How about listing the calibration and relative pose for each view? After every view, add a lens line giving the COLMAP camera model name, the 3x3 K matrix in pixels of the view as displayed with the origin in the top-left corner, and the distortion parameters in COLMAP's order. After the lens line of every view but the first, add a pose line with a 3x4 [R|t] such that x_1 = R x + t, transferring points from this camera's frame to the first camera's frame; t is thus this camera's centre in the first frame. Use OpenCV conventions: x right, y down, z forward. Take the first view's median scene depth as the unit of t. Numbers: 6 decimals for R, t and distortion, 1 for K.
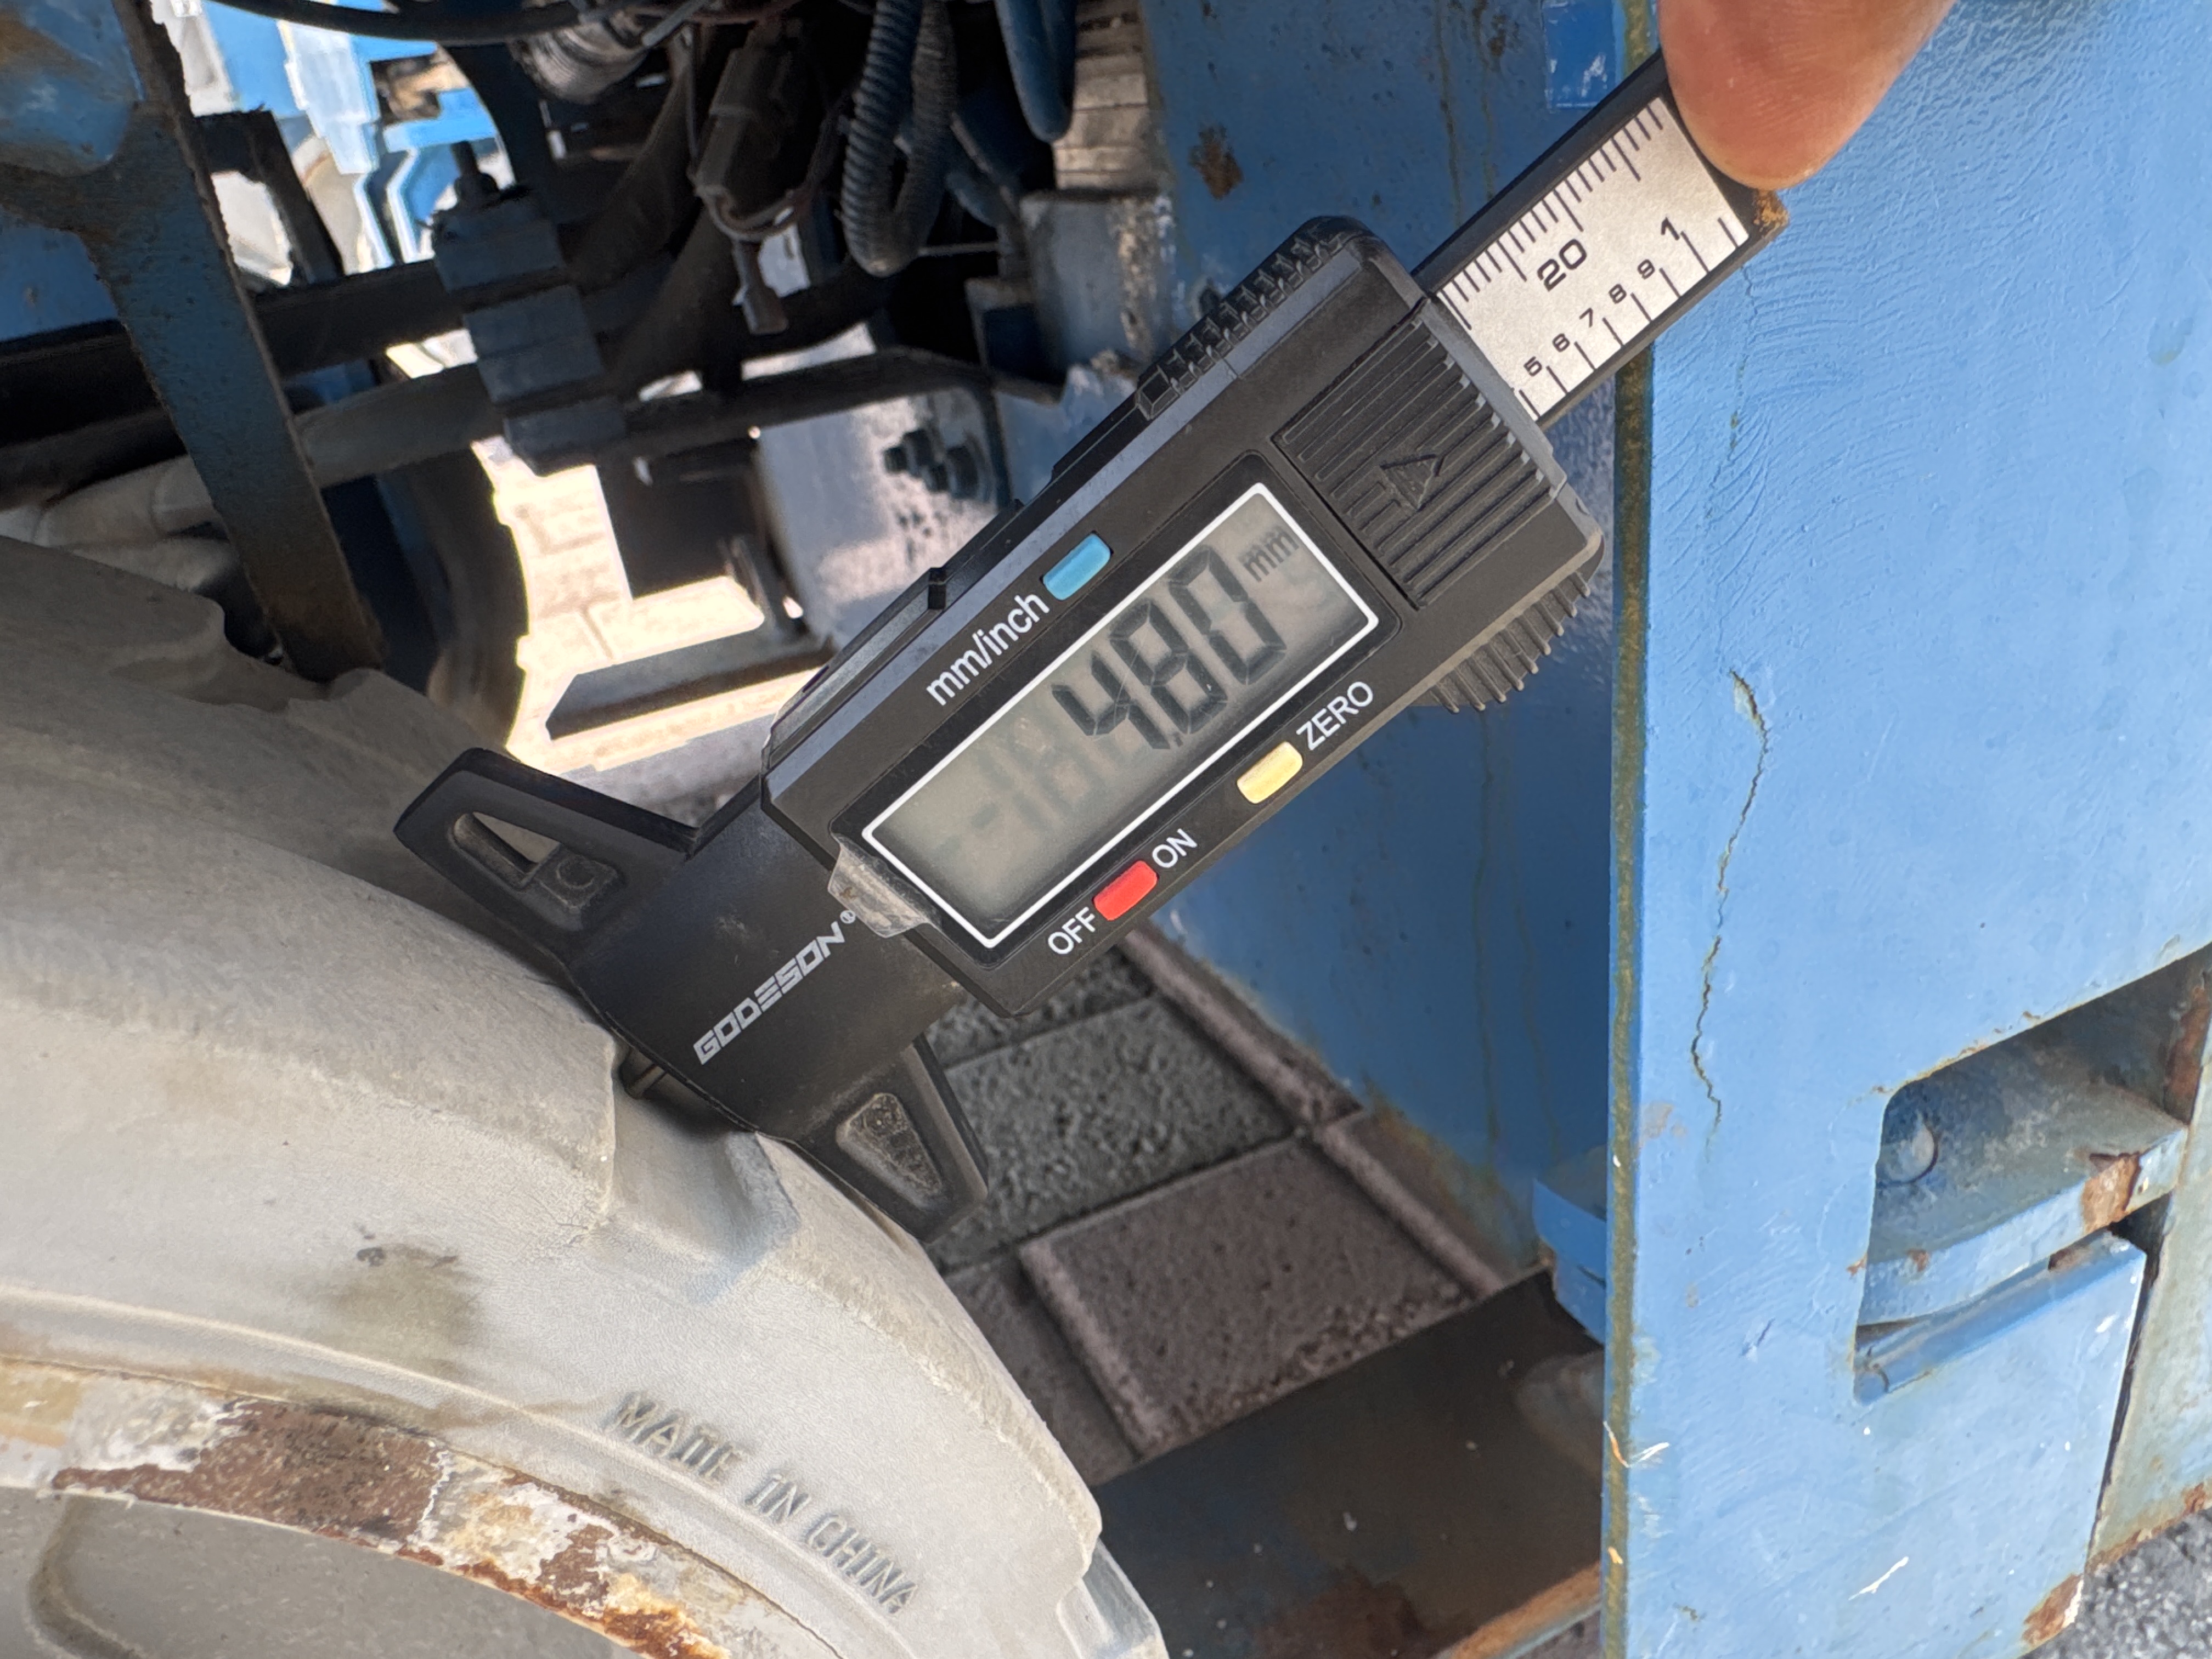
lens RADIAL K [[1582.5, 0, 1124.4], [0, 1582.5, 844.6], [0, 0, 1]] dist [-0.005456, 0.000835]
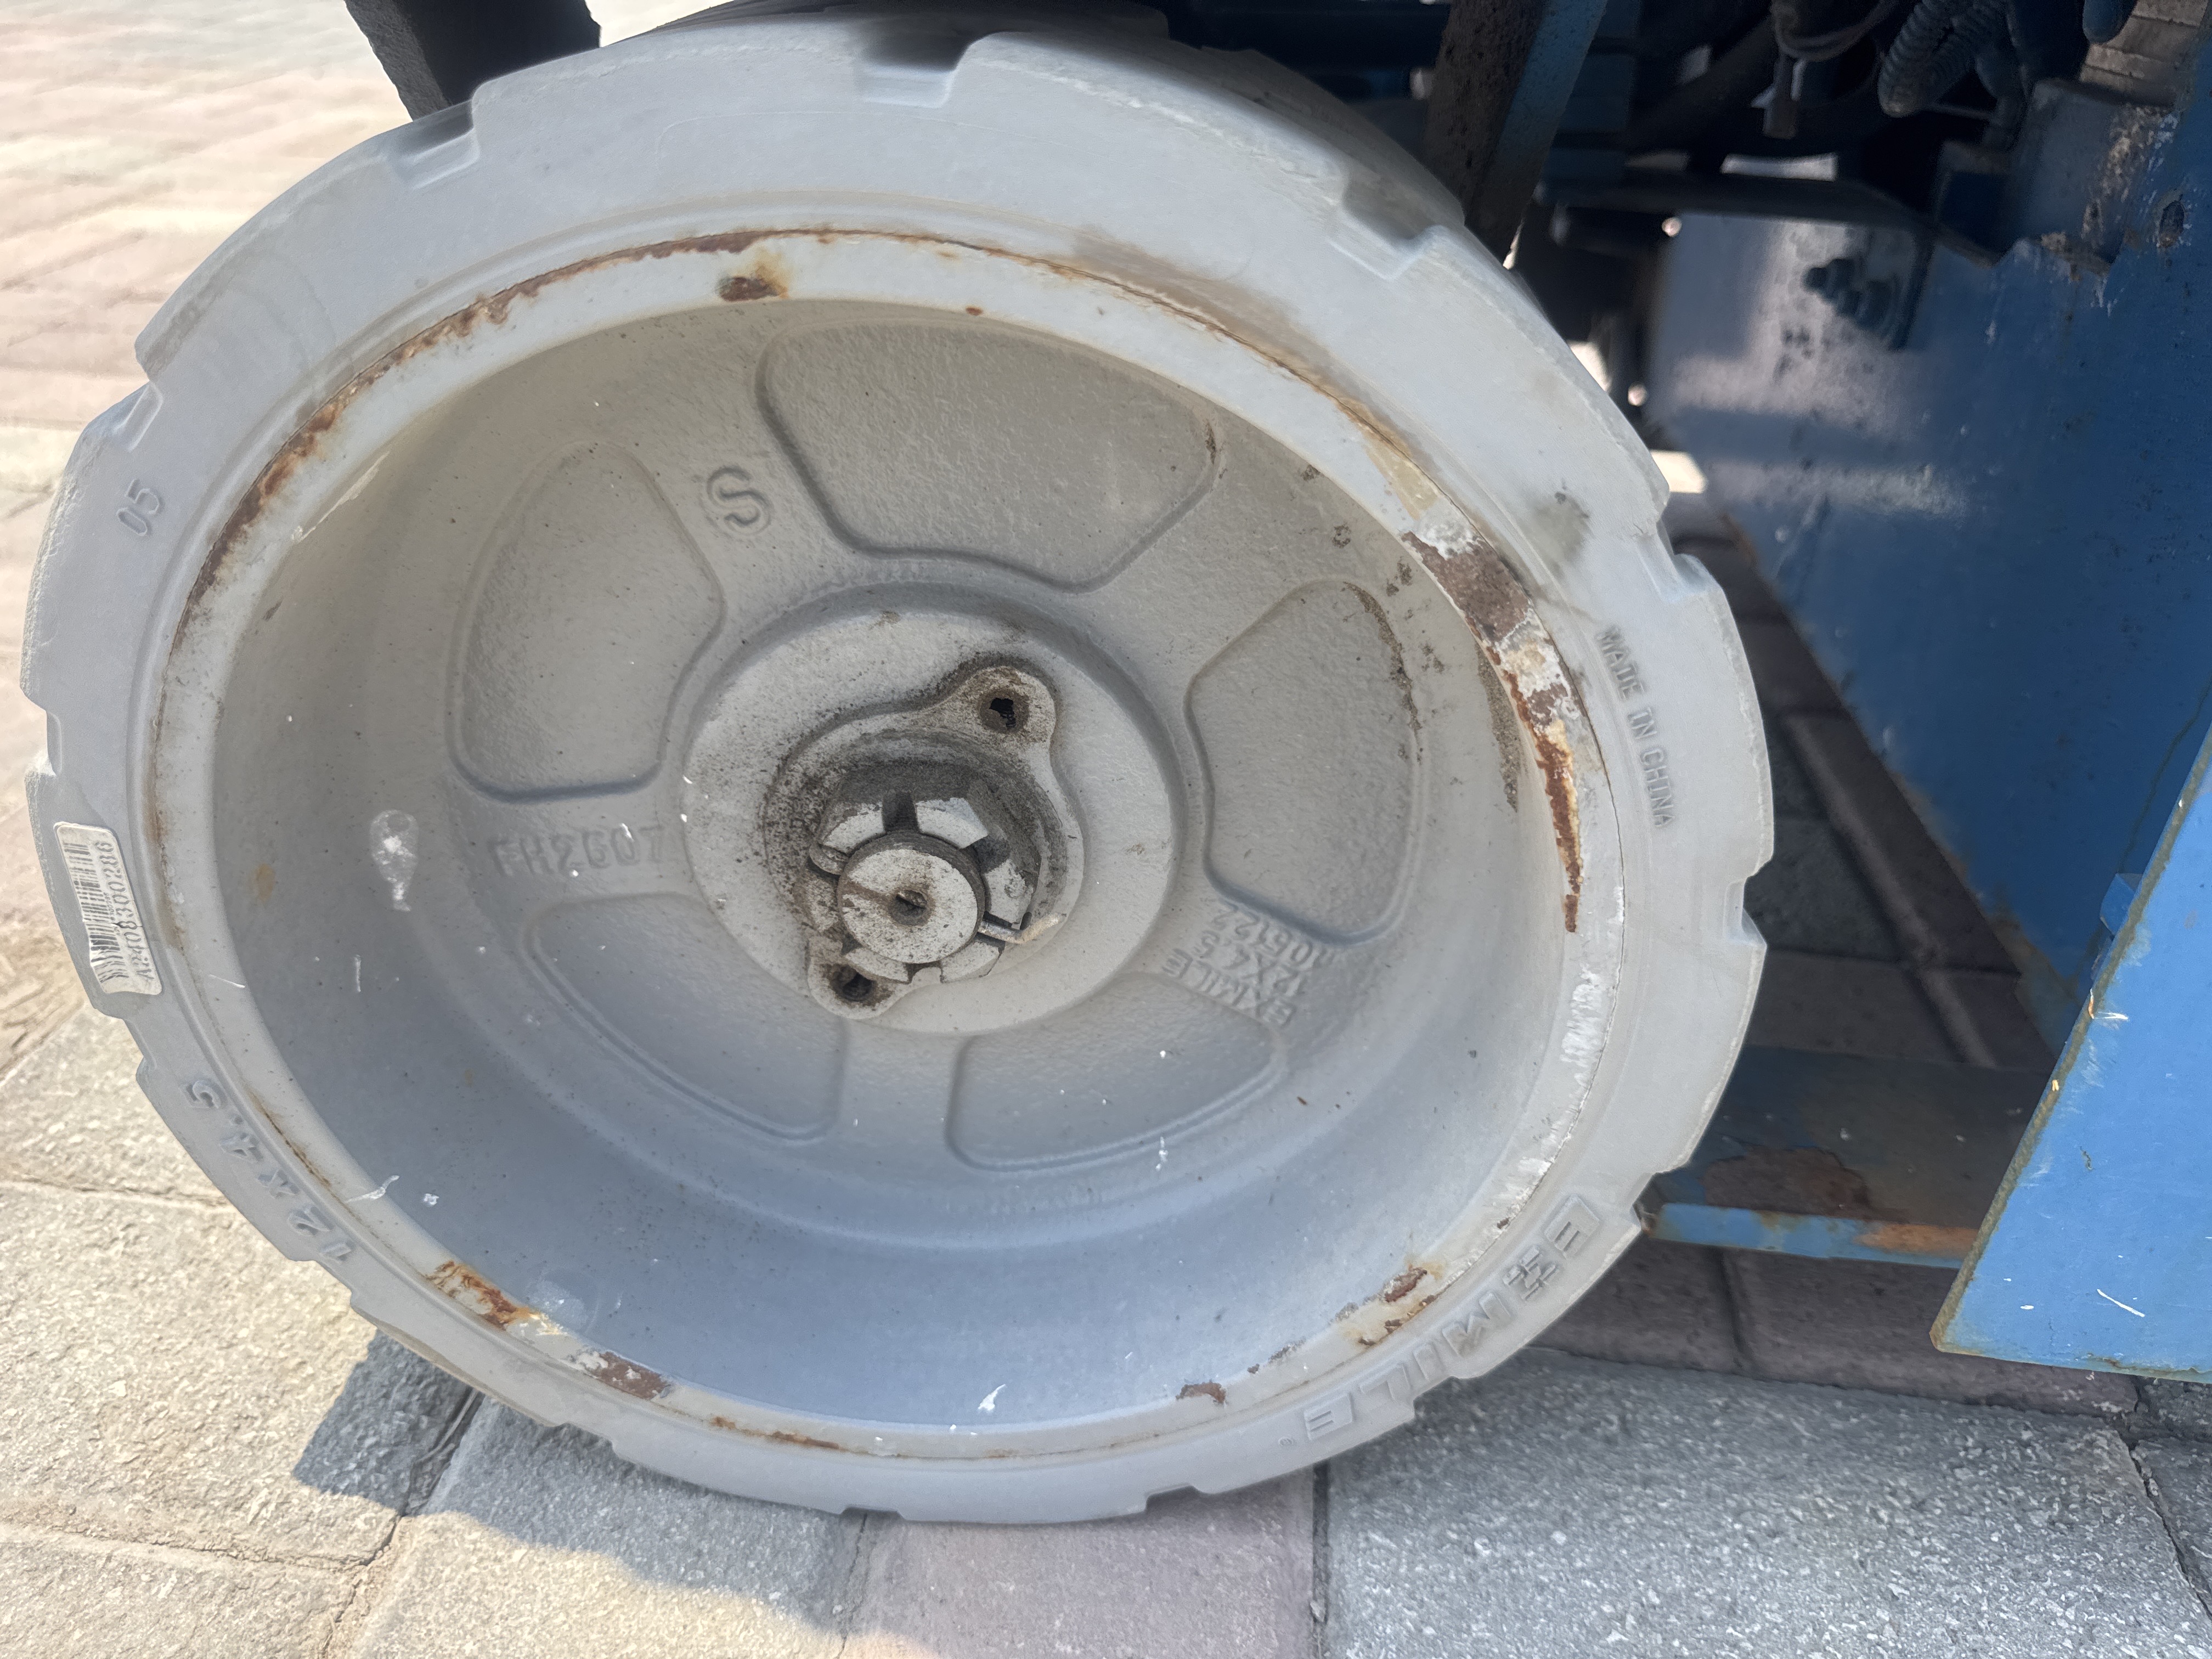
lens RADIAL K [[1612.5, 0, 1103.3], [0, 1612.5, 839.9], [0, 0, 1]] dist [-0.023752, -0.005913]
pose [[0.839667, 0.414015, -0.351498, -0.020337], [-0.371822, 0.909967, 0.183597, 0.439929], [0.395863, -0.023466, 0.918010, -1.124150]]
